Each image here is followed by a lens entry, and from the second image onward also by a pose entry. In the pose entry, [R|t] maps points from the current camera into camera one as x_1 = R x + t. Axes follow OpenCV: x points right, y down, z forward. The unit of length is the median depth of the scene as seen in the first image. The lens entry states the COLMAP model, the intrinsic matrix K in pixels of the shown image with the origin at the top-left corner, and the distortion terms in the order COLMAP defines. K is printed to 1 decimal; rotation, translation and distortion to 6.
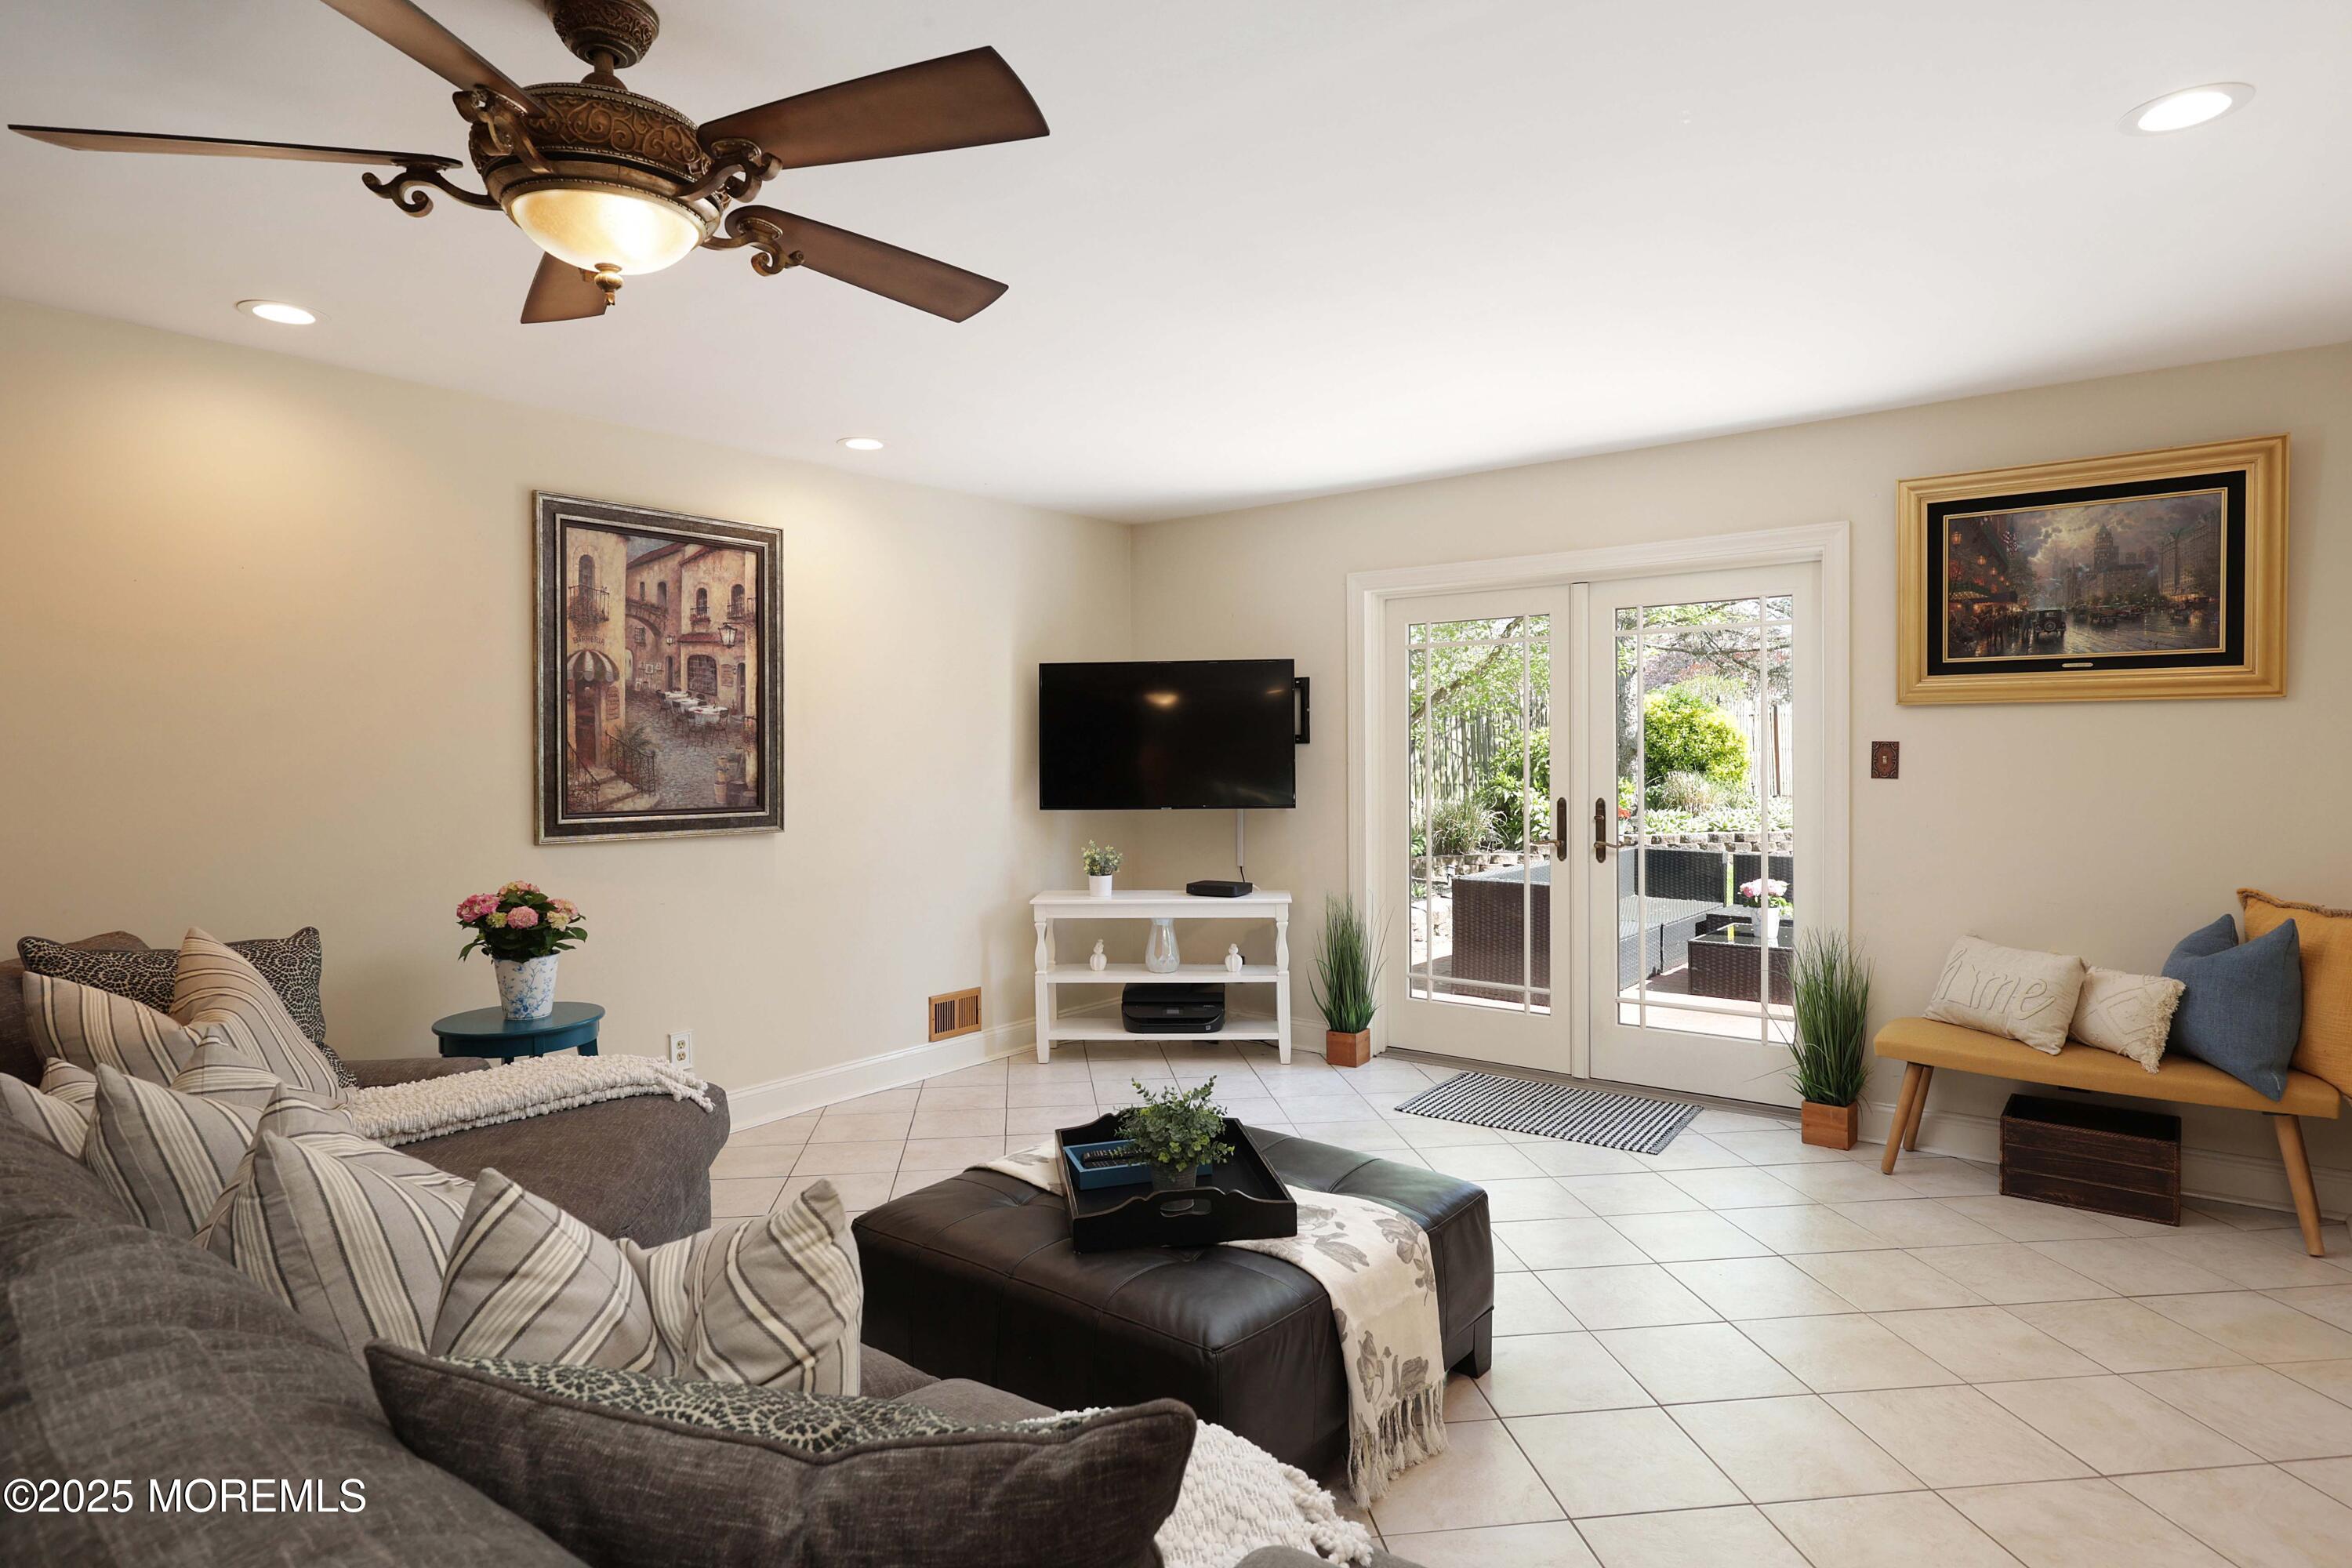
lens RADIAL K [[1273.5, 0, 1177.8], [0, 1273.5, 772.7], [0, 0, 1]] dist [-0.001002, -0.000169]
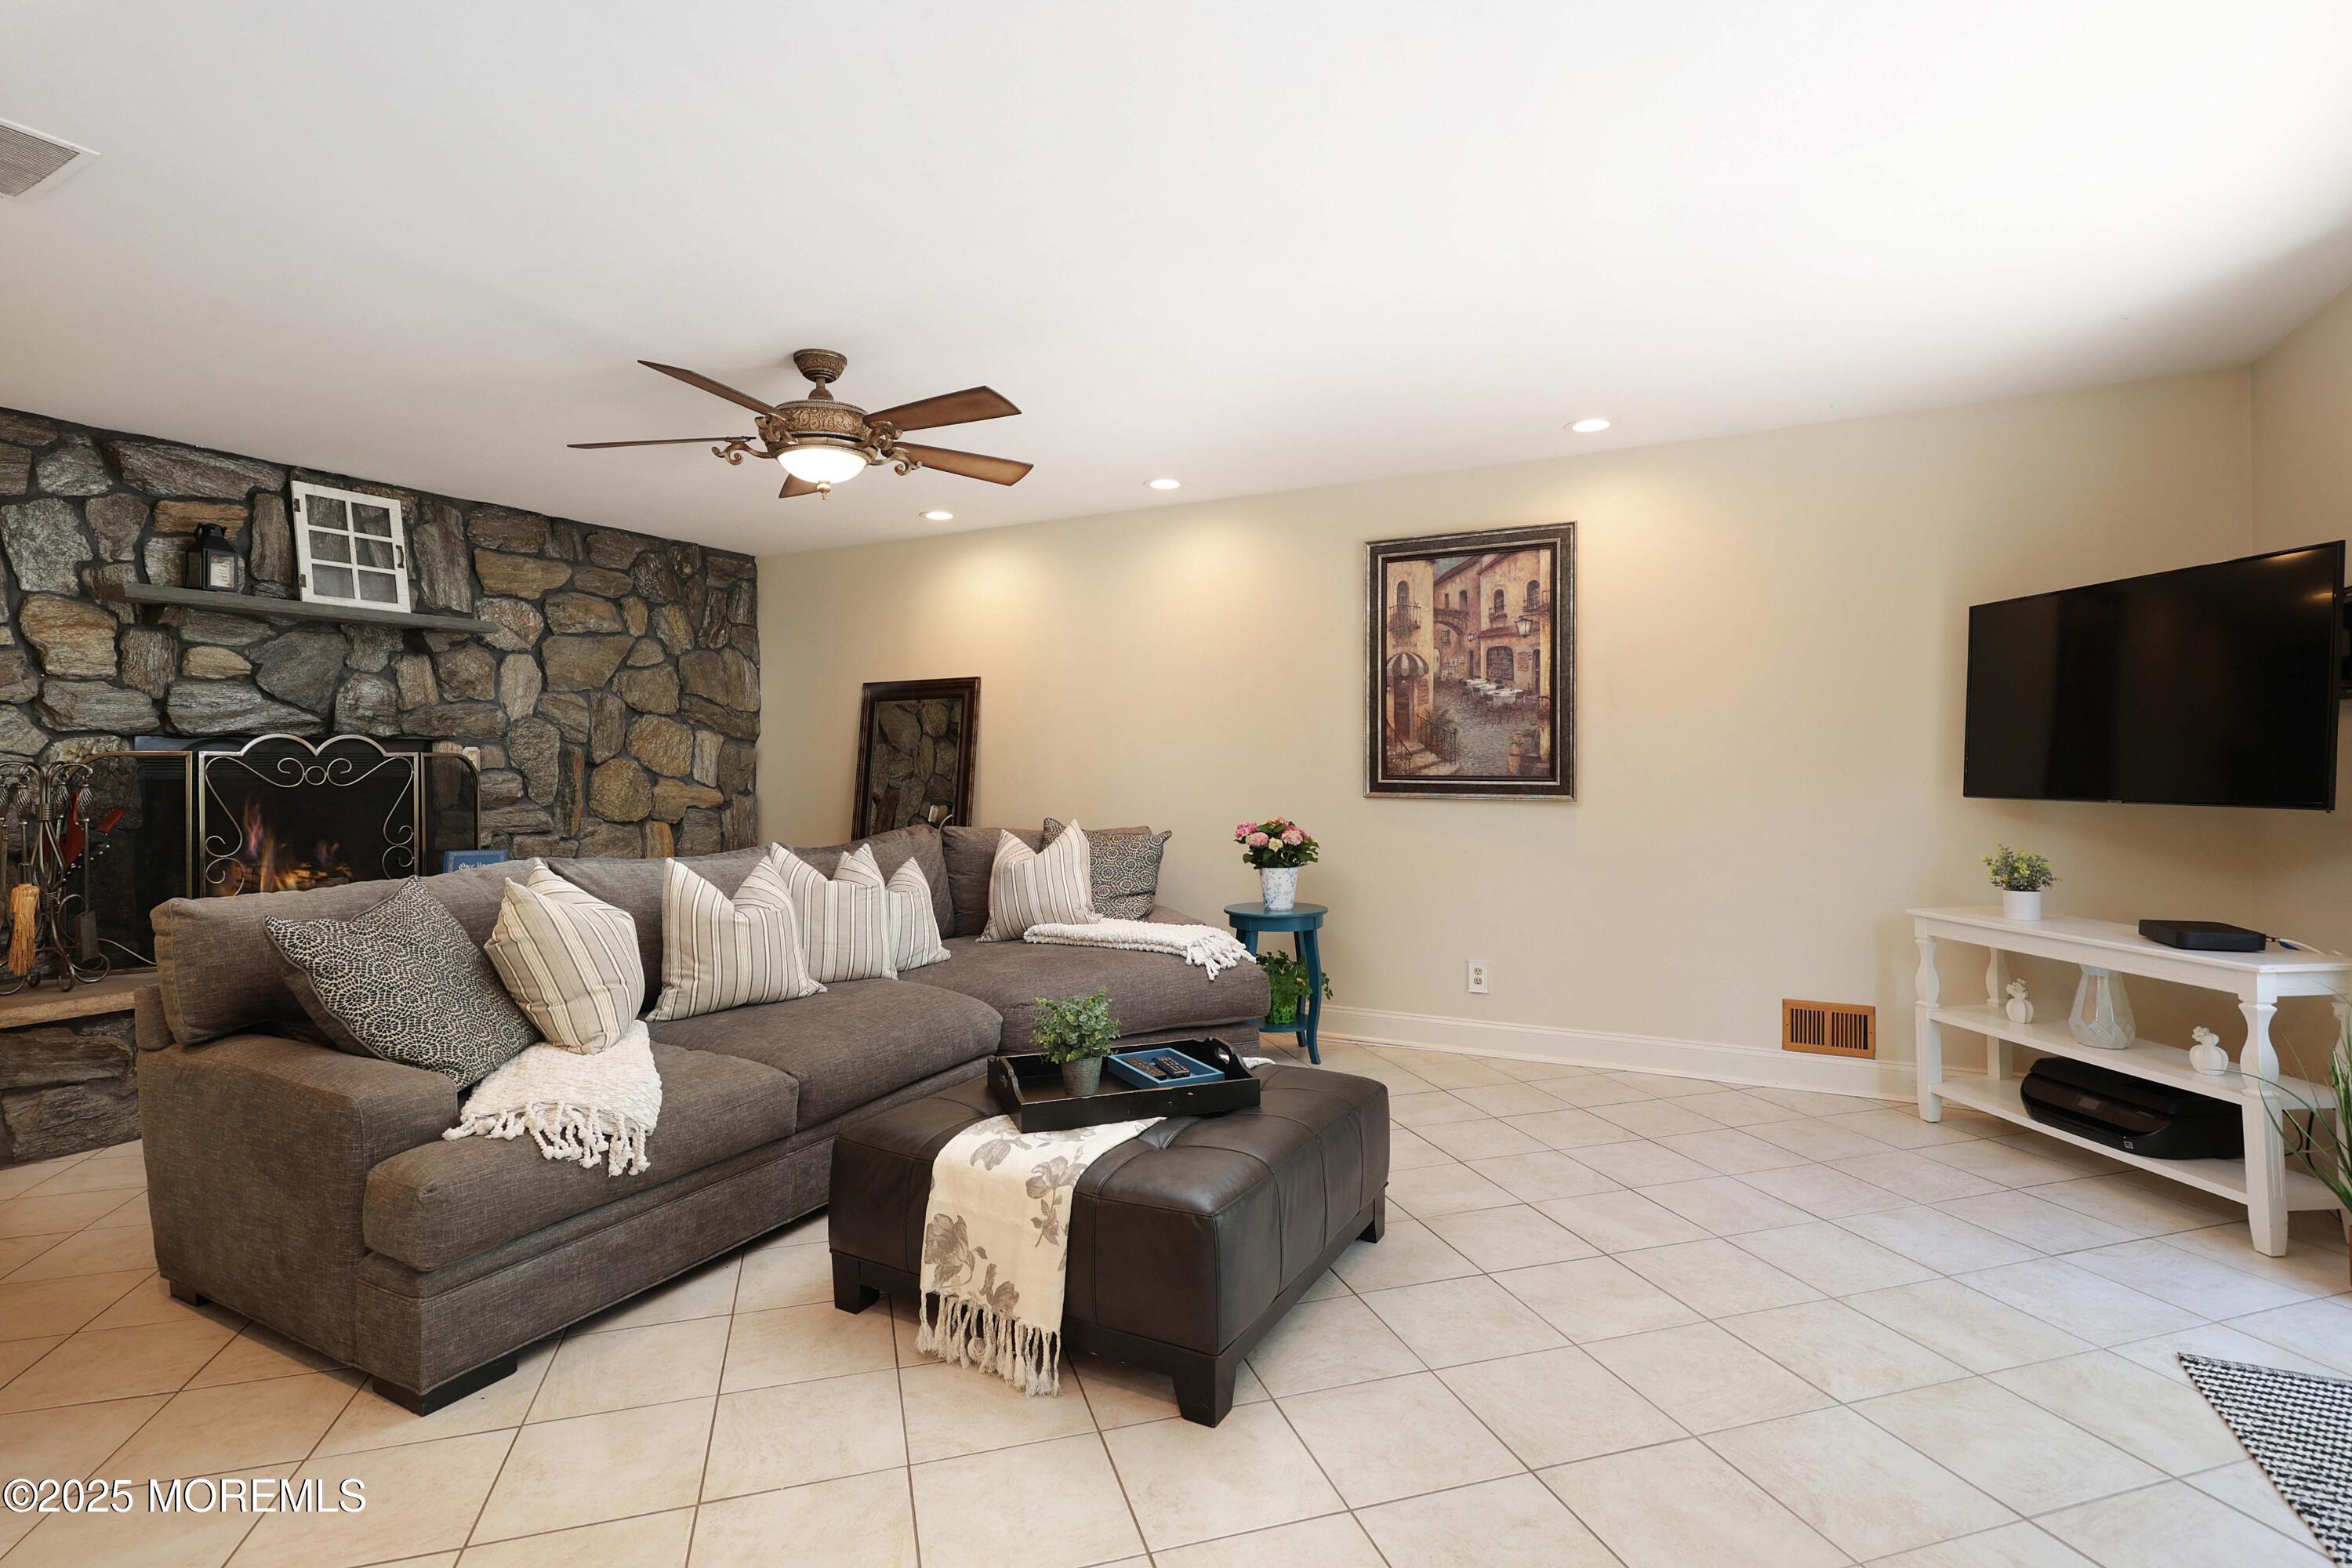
lens RADIAL K [[1127.3, 0, 1180.7], [0, 1127.3, 775.4], [0, 0, 1]] dist [-0.000126, -0.000826]
pose [[0.180080, 0.017123, -0.983503, 0.607348], [-0.013635, 0.999796, 0.014910, 0.015667], [0.983557, 0.010725, 0.180277, 0.527411]]
